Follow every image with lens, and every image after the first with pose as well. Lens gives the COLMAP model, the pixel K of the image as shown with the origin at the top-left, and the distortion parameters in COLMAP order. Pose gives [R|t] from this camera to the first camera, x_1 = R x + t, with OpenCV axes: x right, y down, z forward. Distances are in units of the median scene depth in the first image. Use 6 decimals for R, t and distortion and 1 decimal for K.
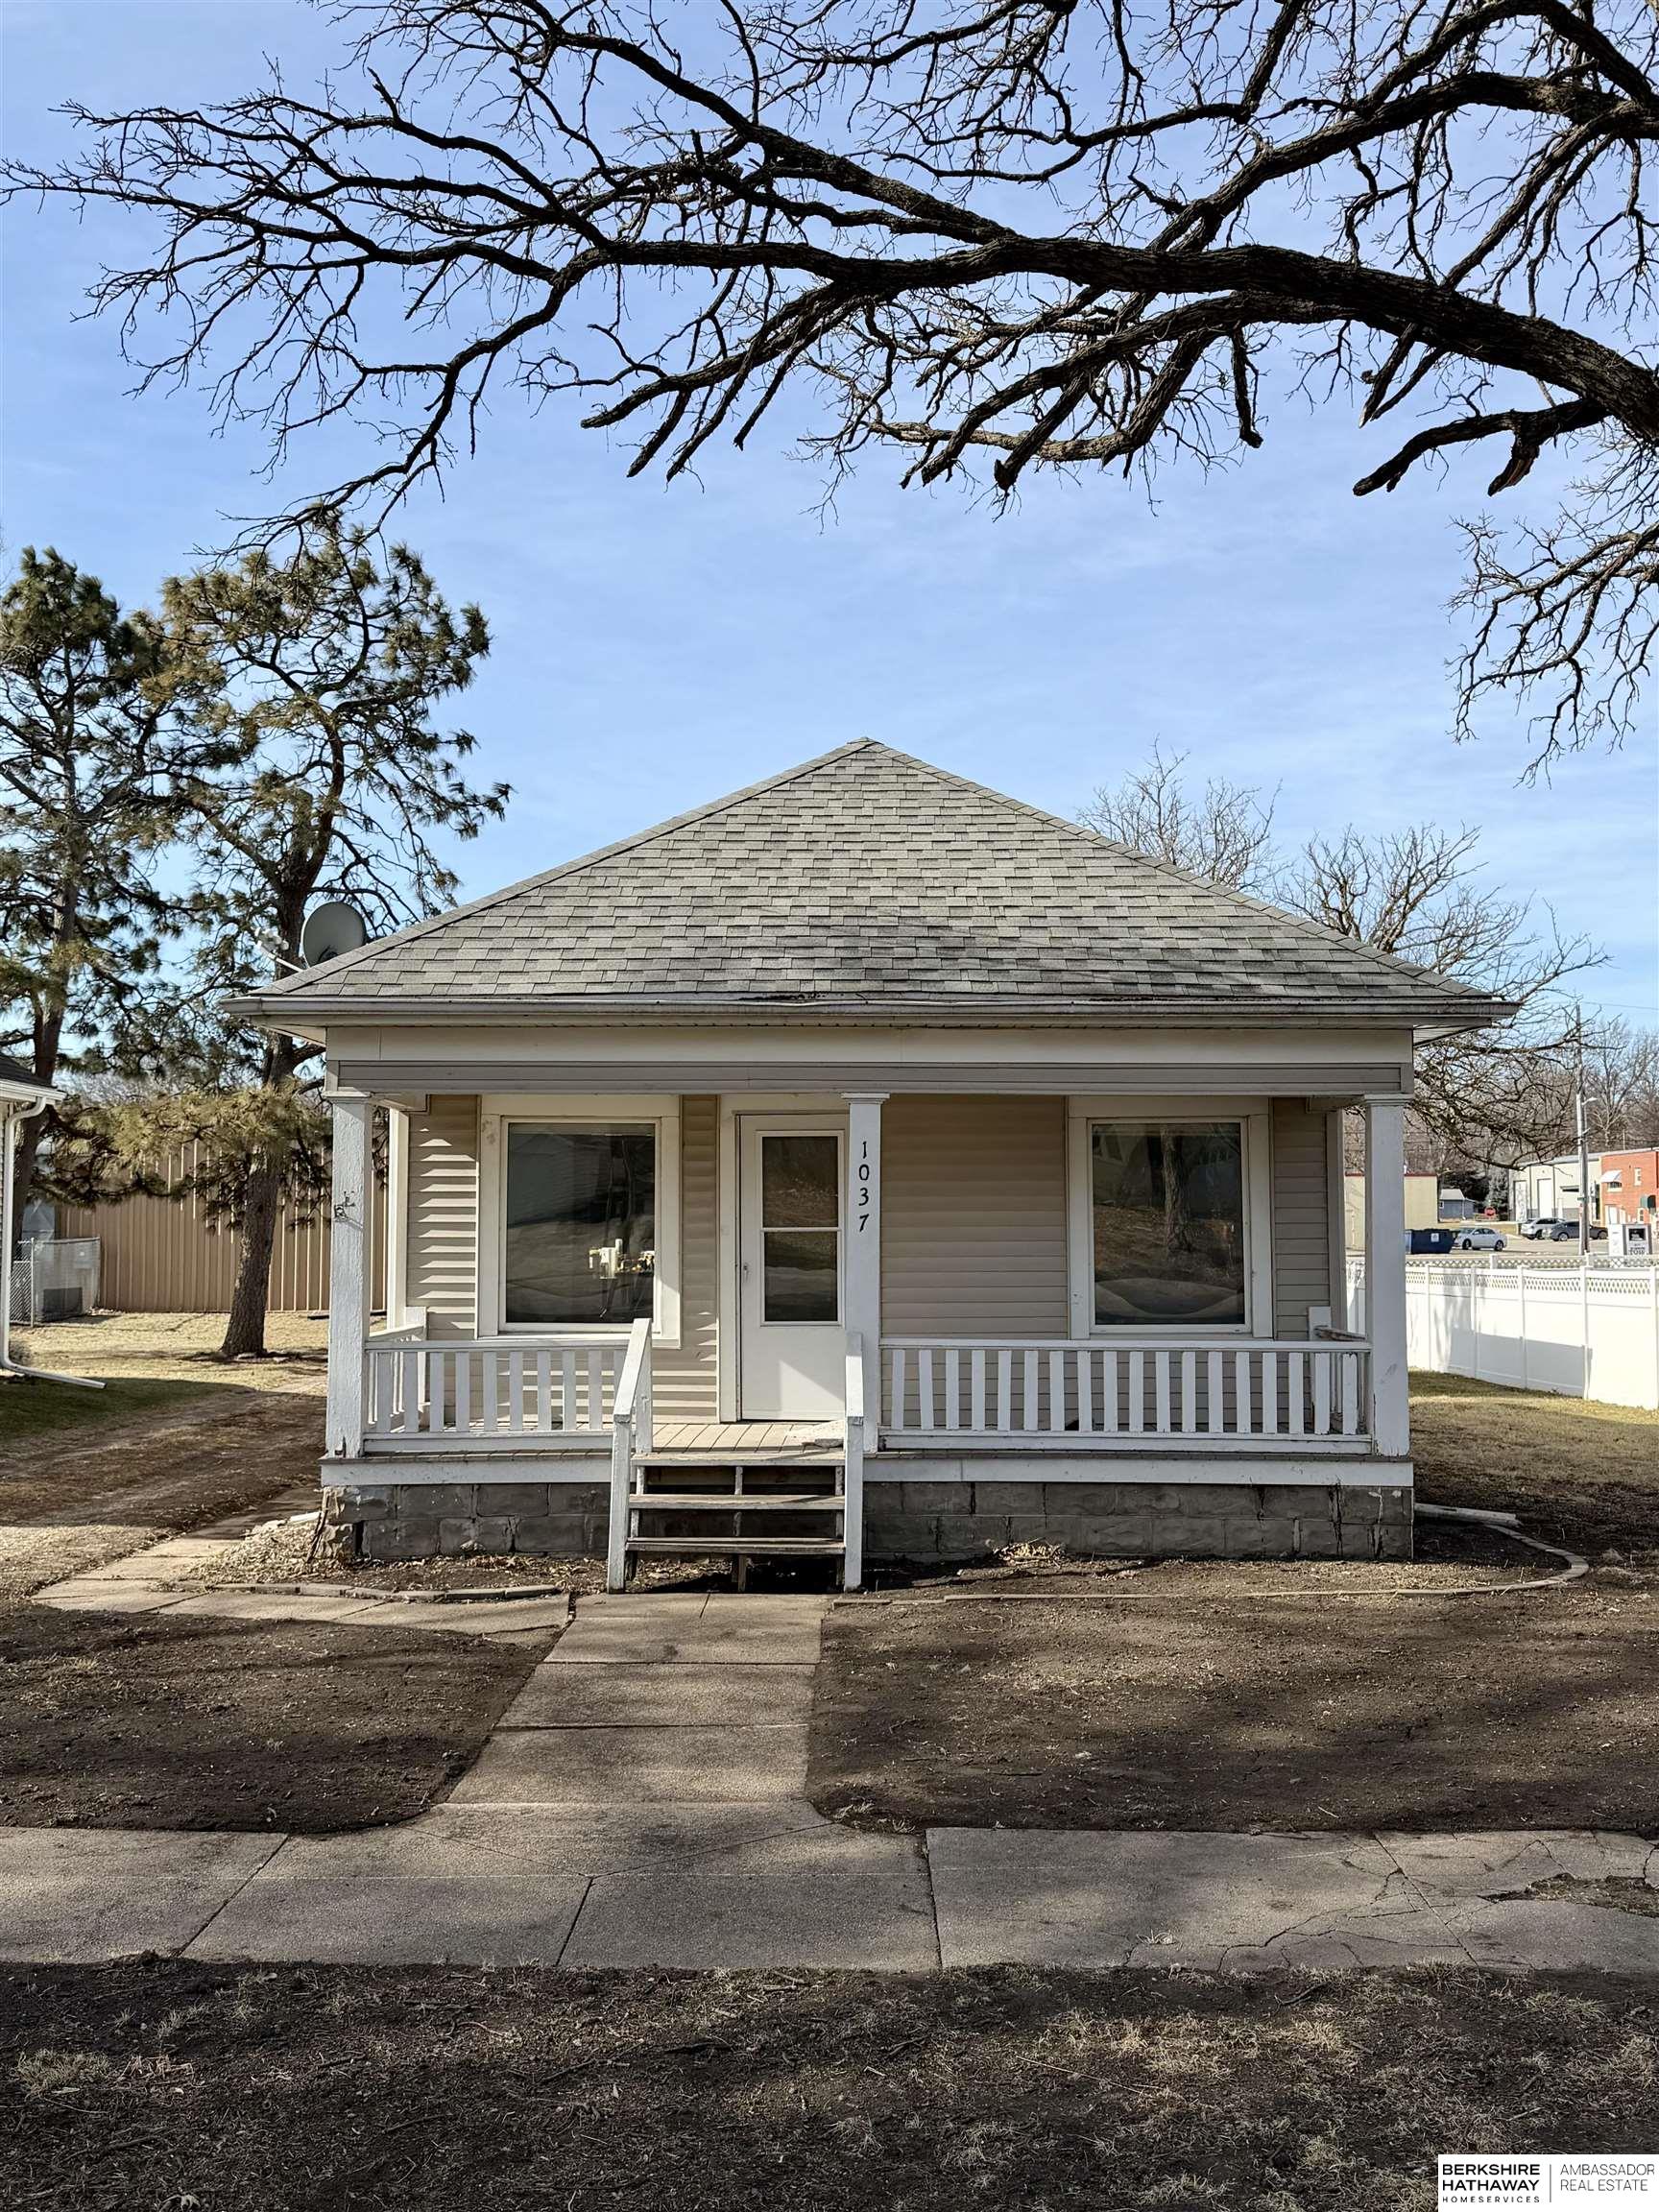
lens RADIAL K [[2054.0, 0, 829.5], [0, 2054.0, 1106.0], [0, 0, 1]] dist [0.126832, -0.287555]
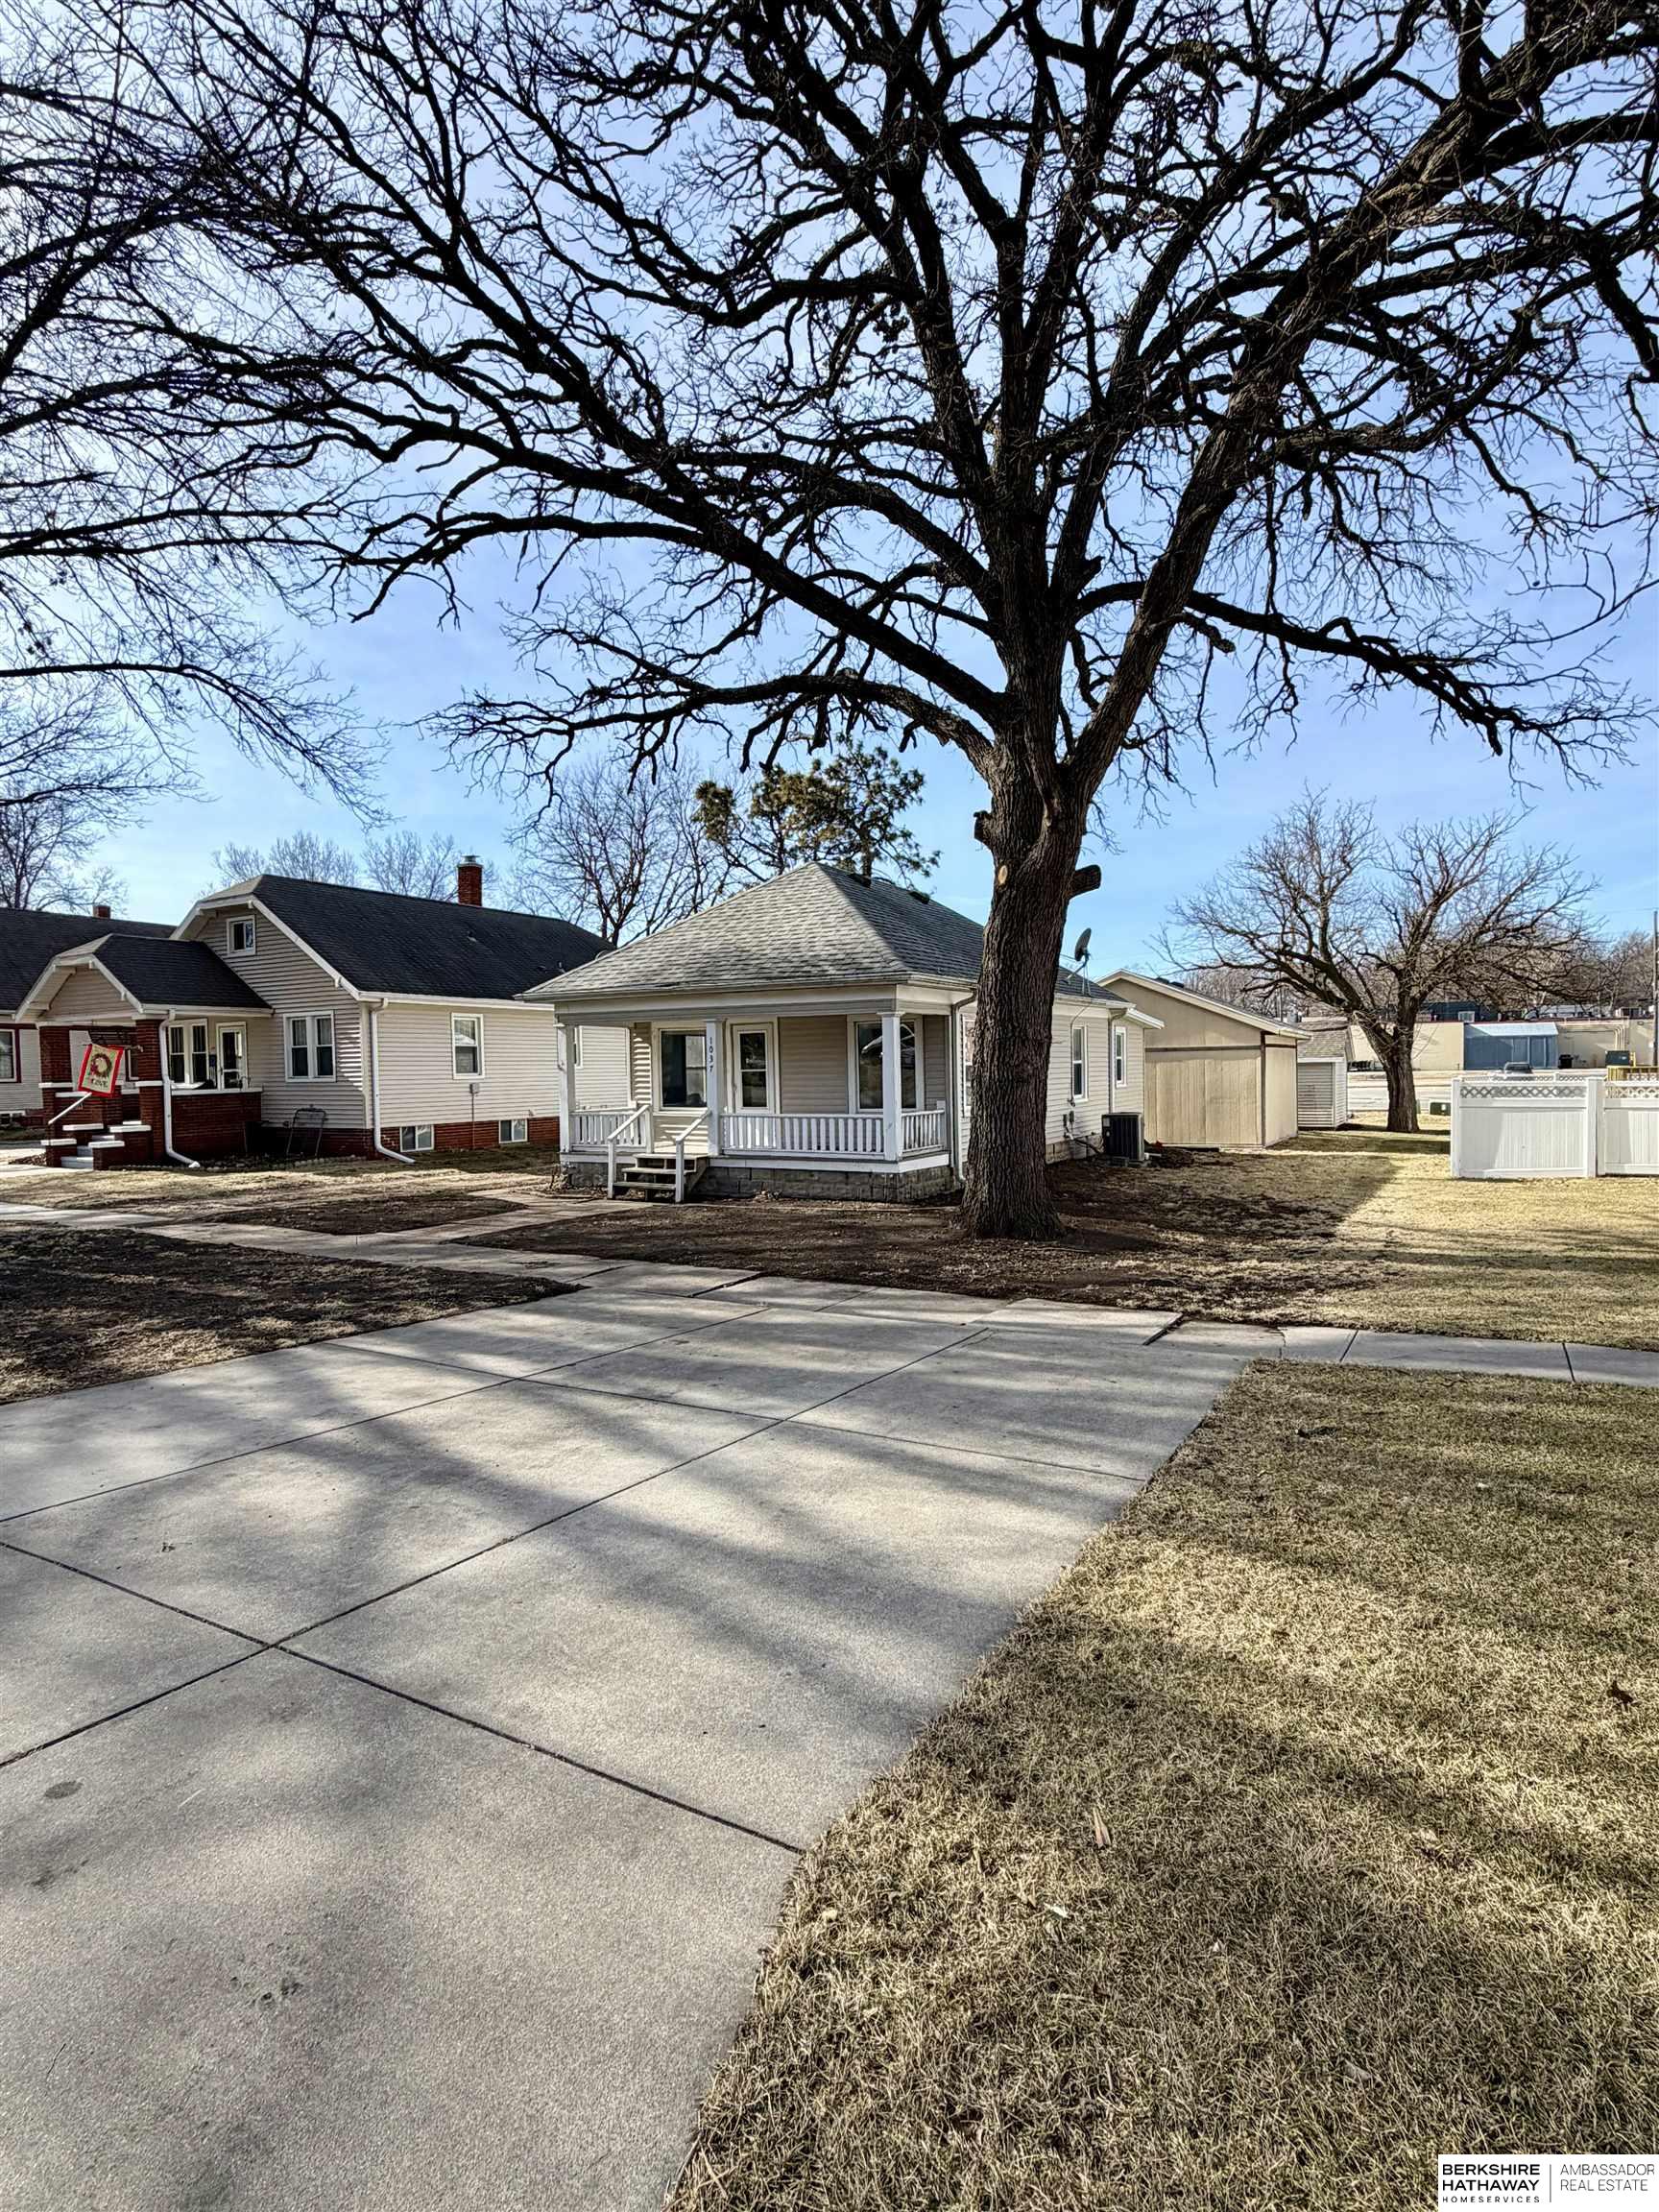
lens RADIAL K [[1202.1, 0, 829.5], [0, 1202.1, 1106.0], [0, 0, 1]] dist [-0.001893, -0.000075]
pose [[0.861438, 0.002683, -0.507856, 0.842272], [0.044246, 0.995787, 0.080311, -0.011822], [0.505932, -0.091654, 0.857690, -0.224603]]
